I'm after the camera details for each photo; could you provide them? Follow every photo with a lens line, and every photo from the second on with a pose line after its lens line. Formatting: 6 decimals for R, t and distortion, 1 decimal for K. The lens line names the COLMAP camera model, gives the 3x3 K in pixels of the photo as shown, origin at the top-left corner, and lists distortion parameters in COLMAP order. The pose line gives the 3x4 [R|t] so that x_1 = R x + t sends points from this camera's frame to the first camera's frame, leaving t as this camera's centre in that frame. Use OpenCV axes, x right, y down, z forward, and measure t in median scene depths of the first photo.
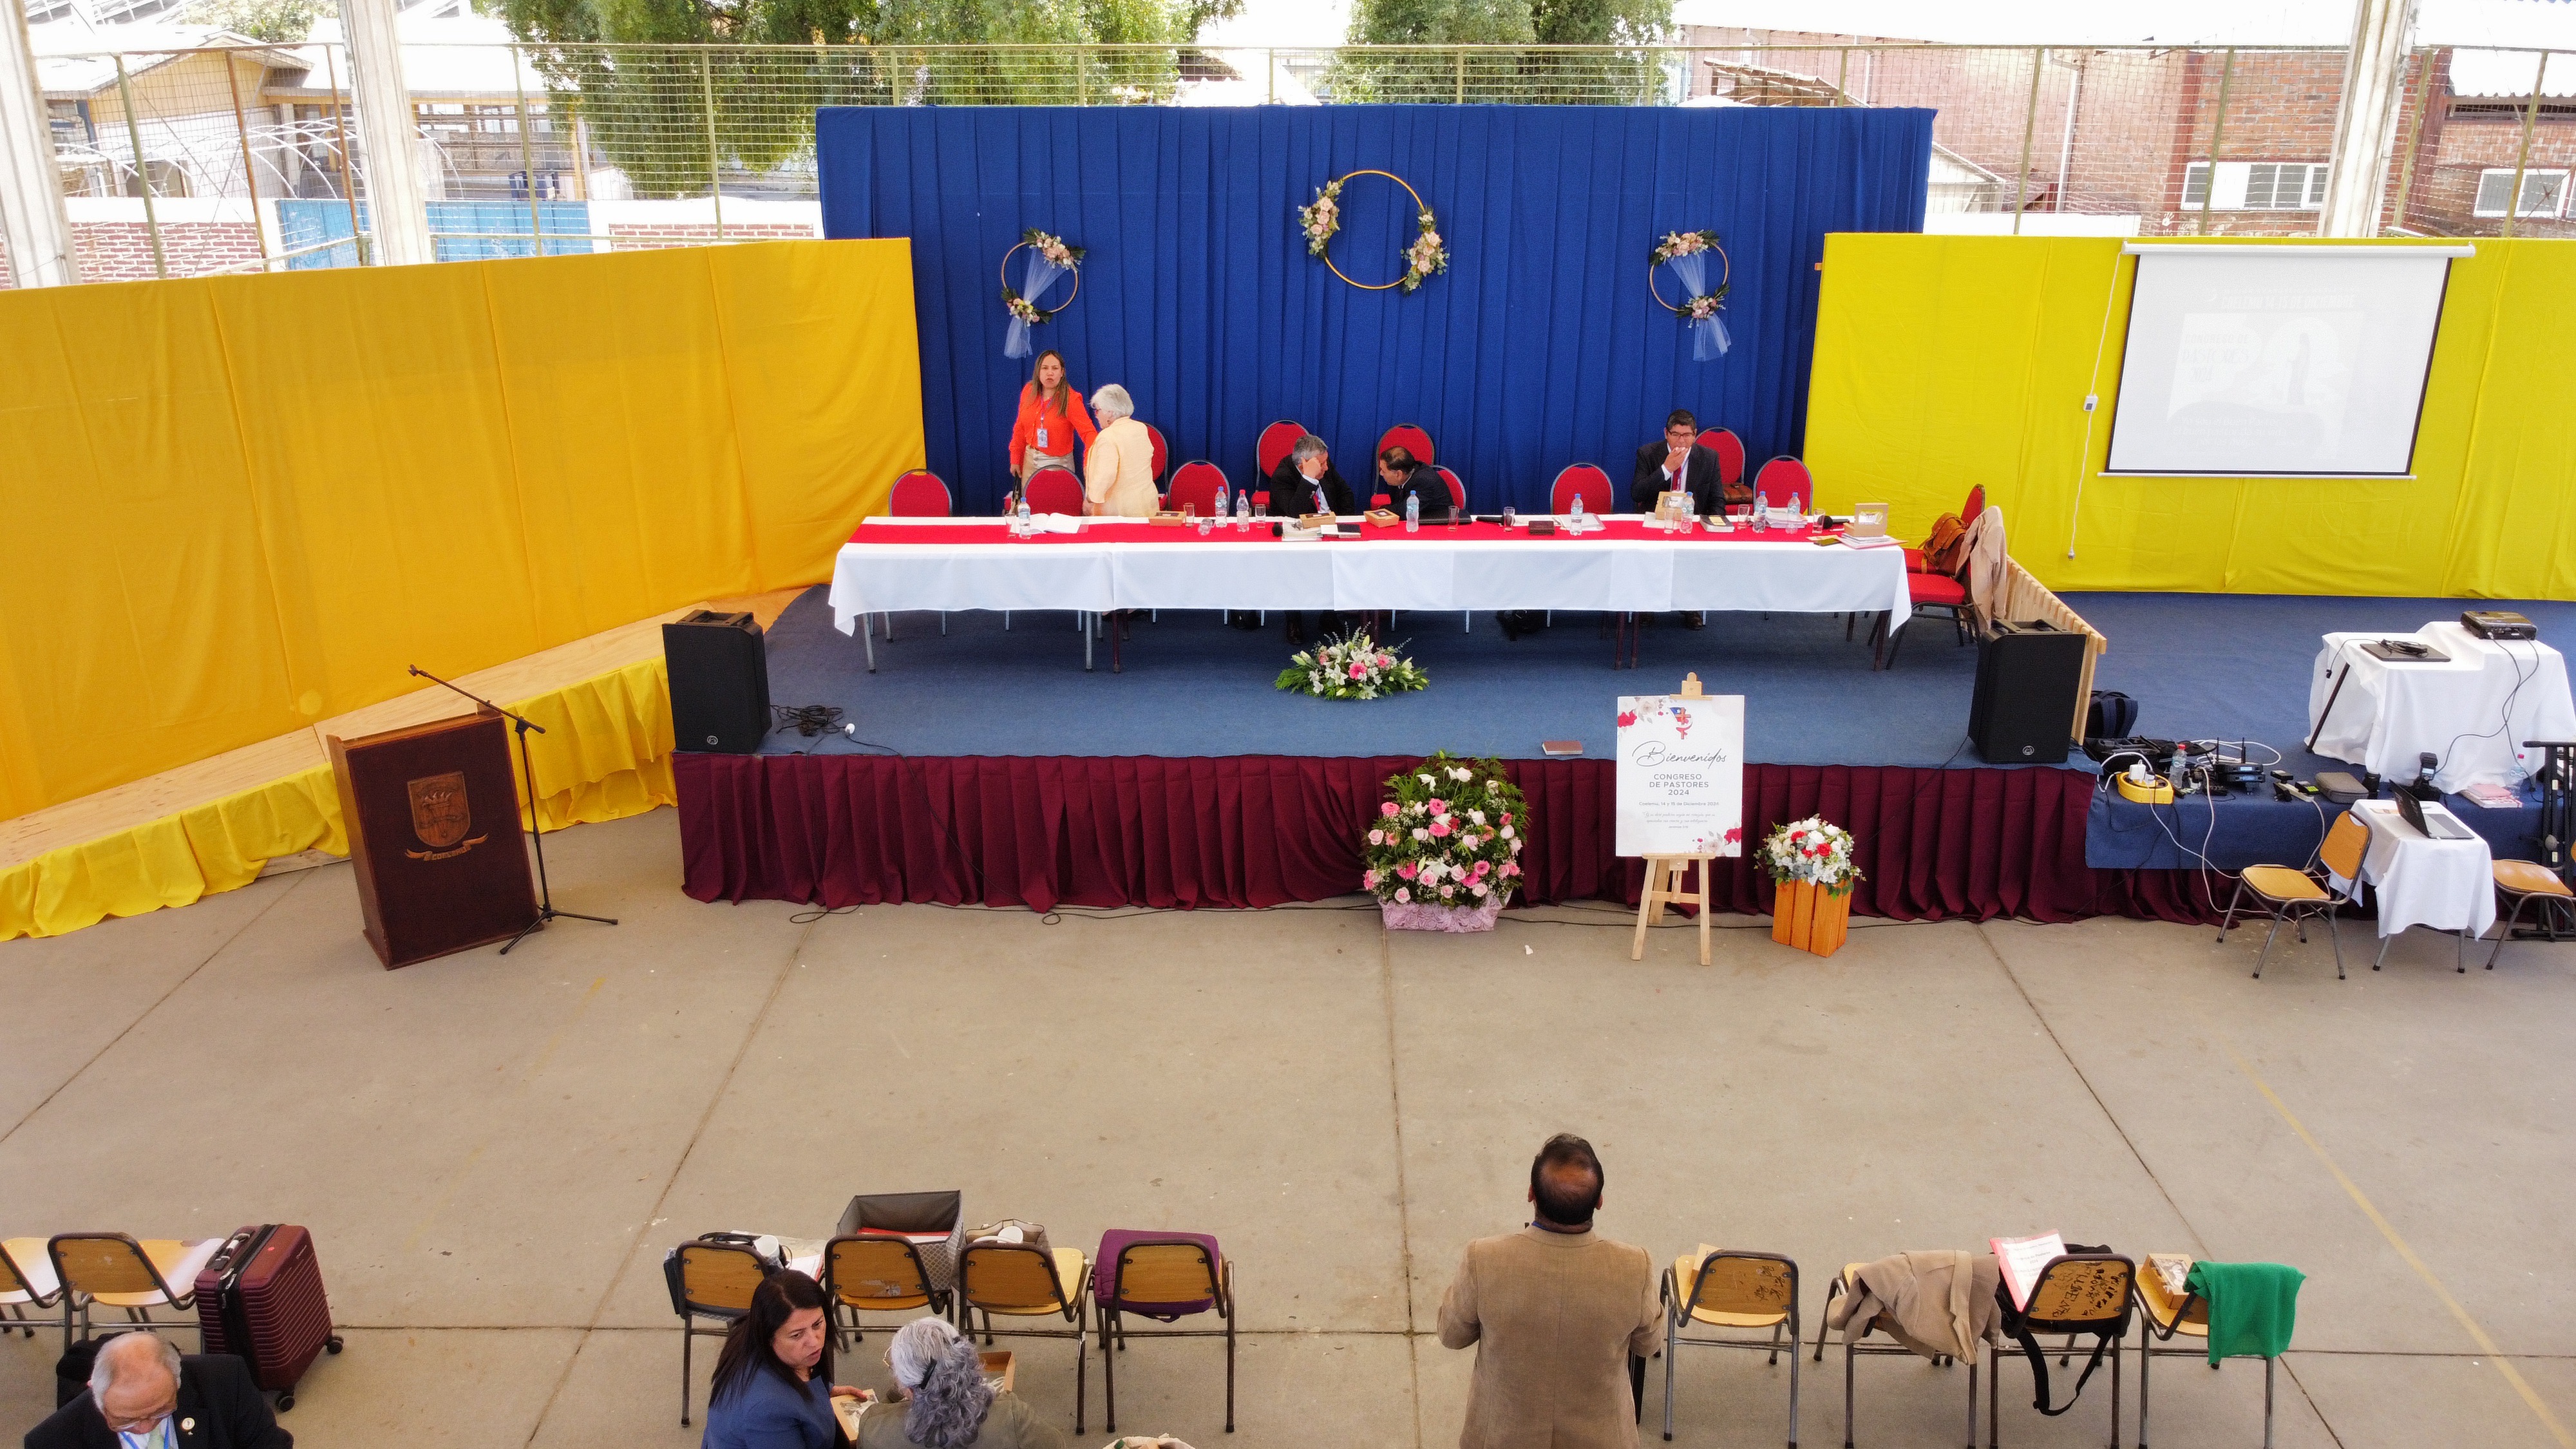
lens RADIAL K [[1953.5, 0, 1288.1], [0, 1953.5, 728.7], [0, 0, 1]] dist [0.004730, -0.011908]
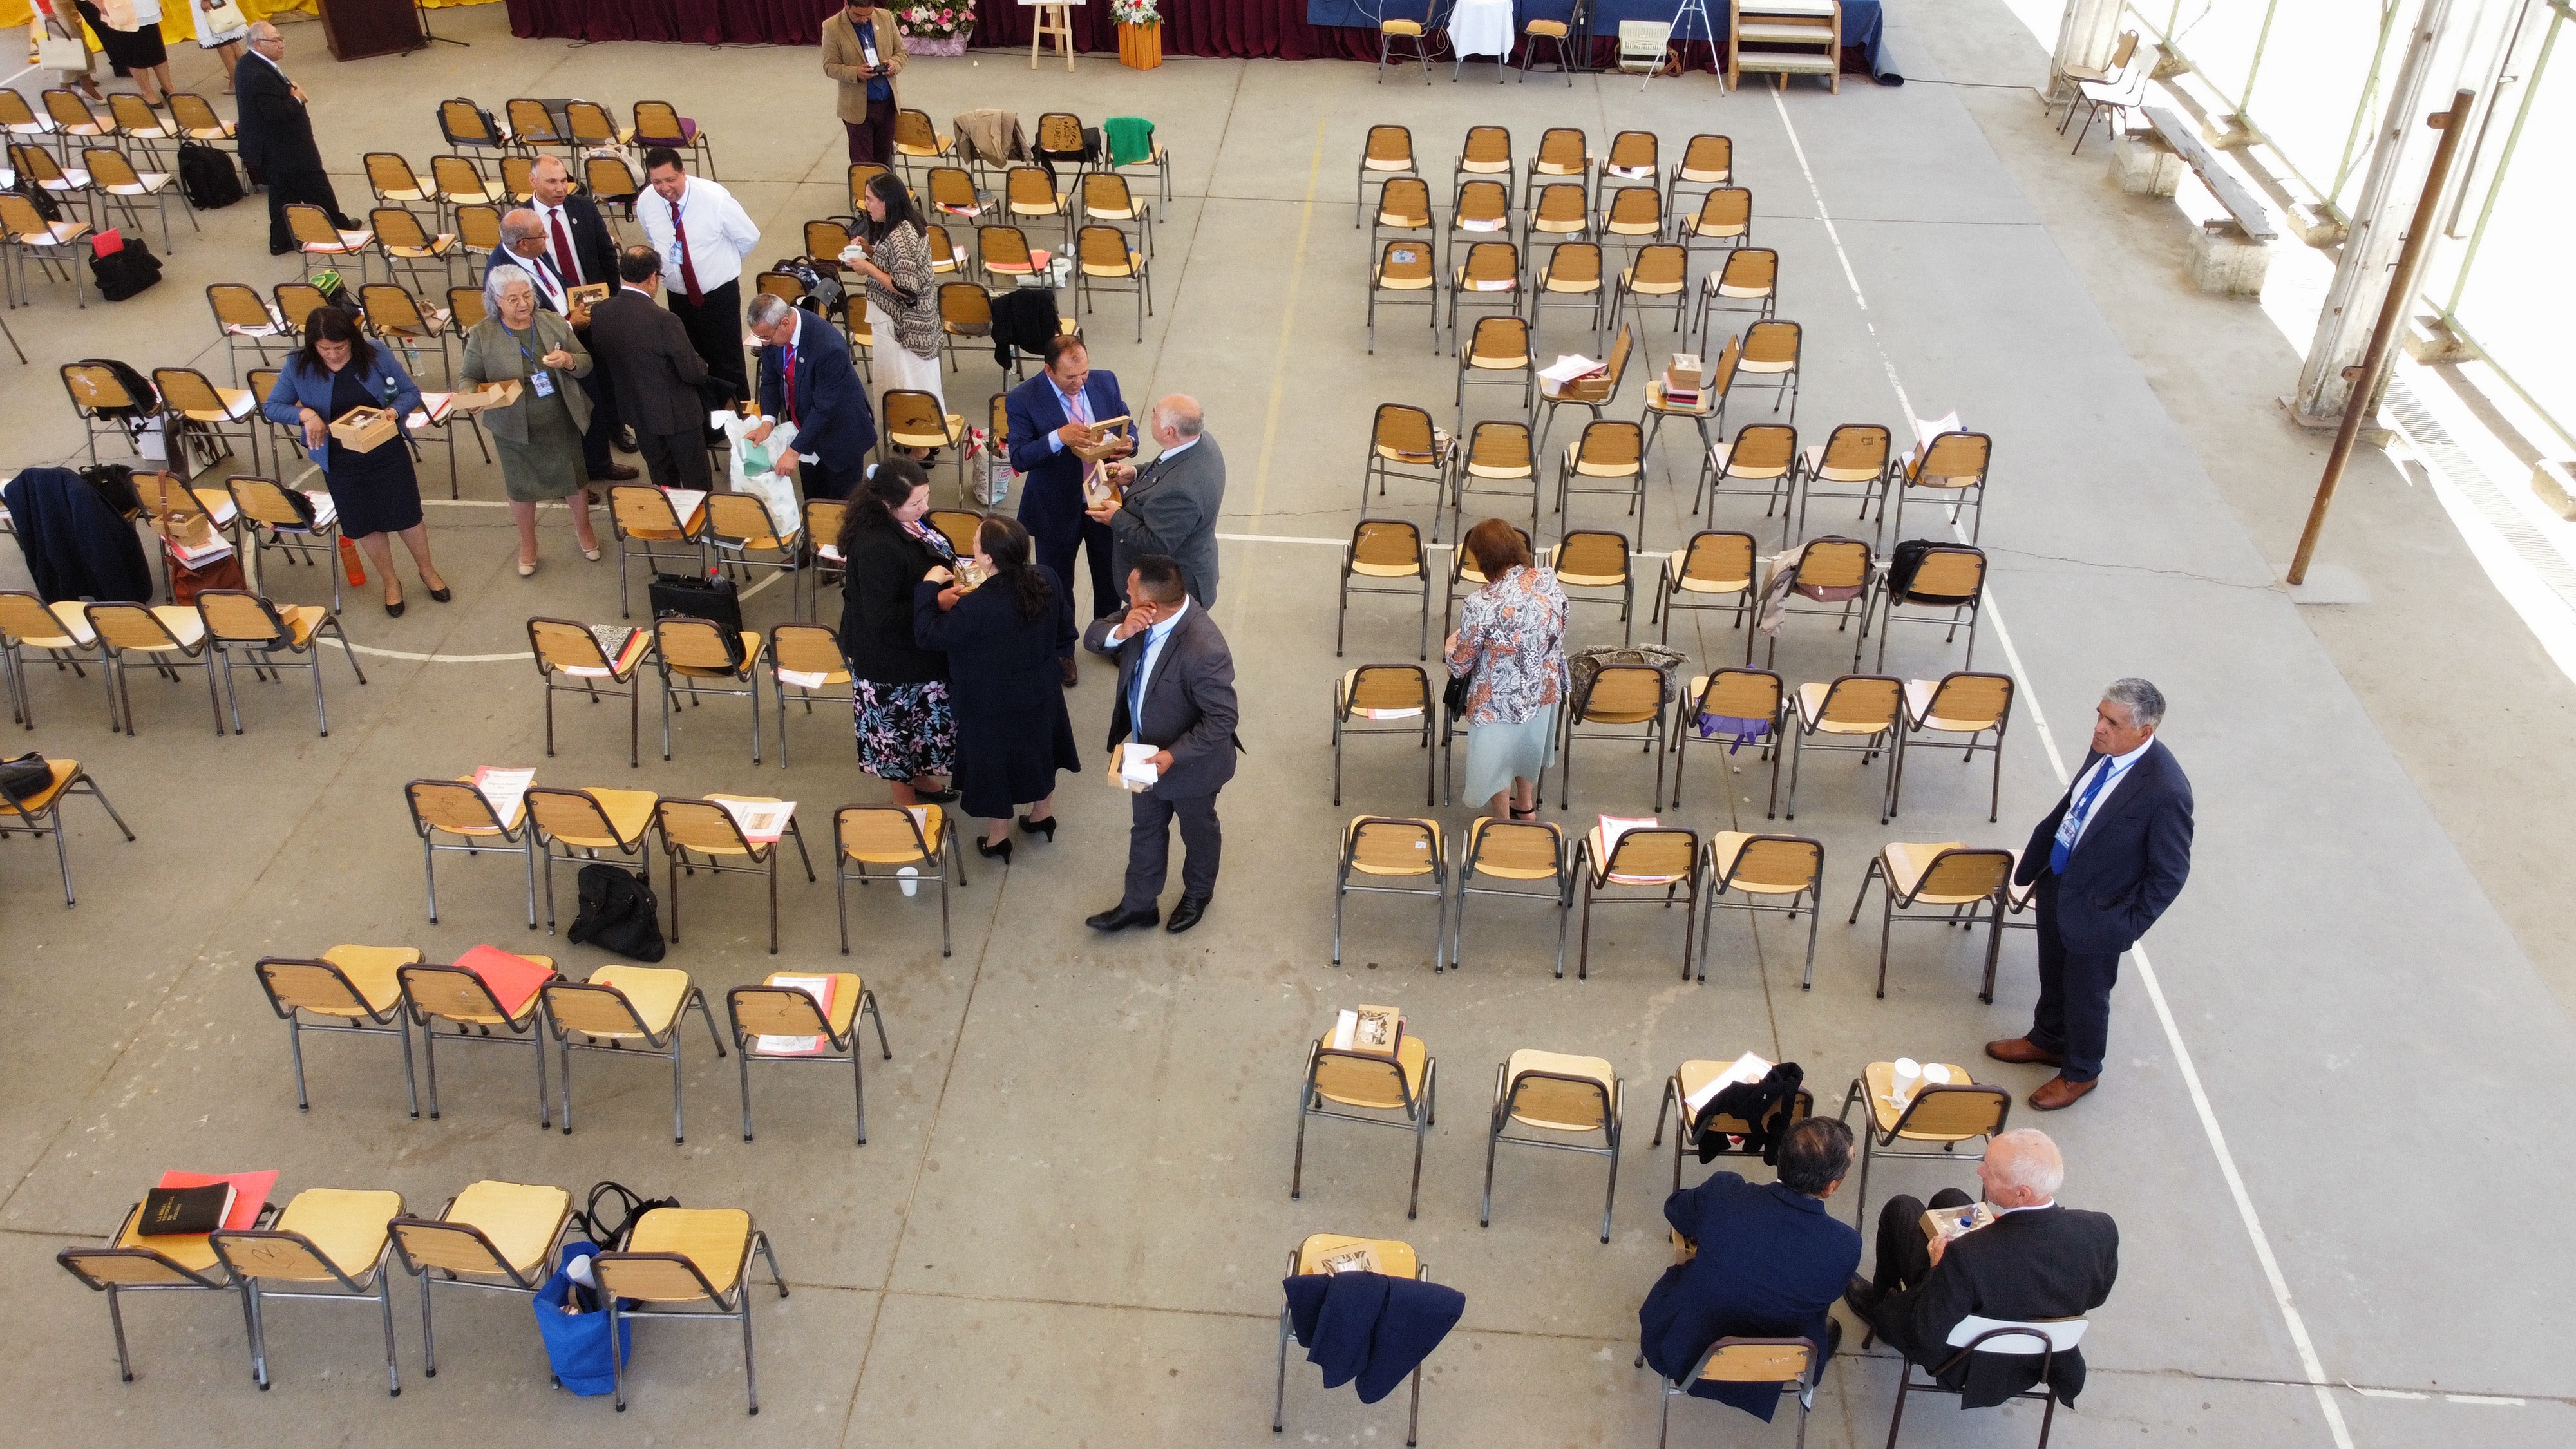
lens RADIAL K [[1953.5, 0, 1286.3], [0, 1953.5, 724.7], [0, 0, 1]] dist [0.004730, -0.011908]
pose [[0.998507, 0.031947, -0.044307, 0.454725], [-0.019429, 0.965805, 0.258540, 0.207473], [0.051051, -0.257293, 0.964984, -0.757028]]
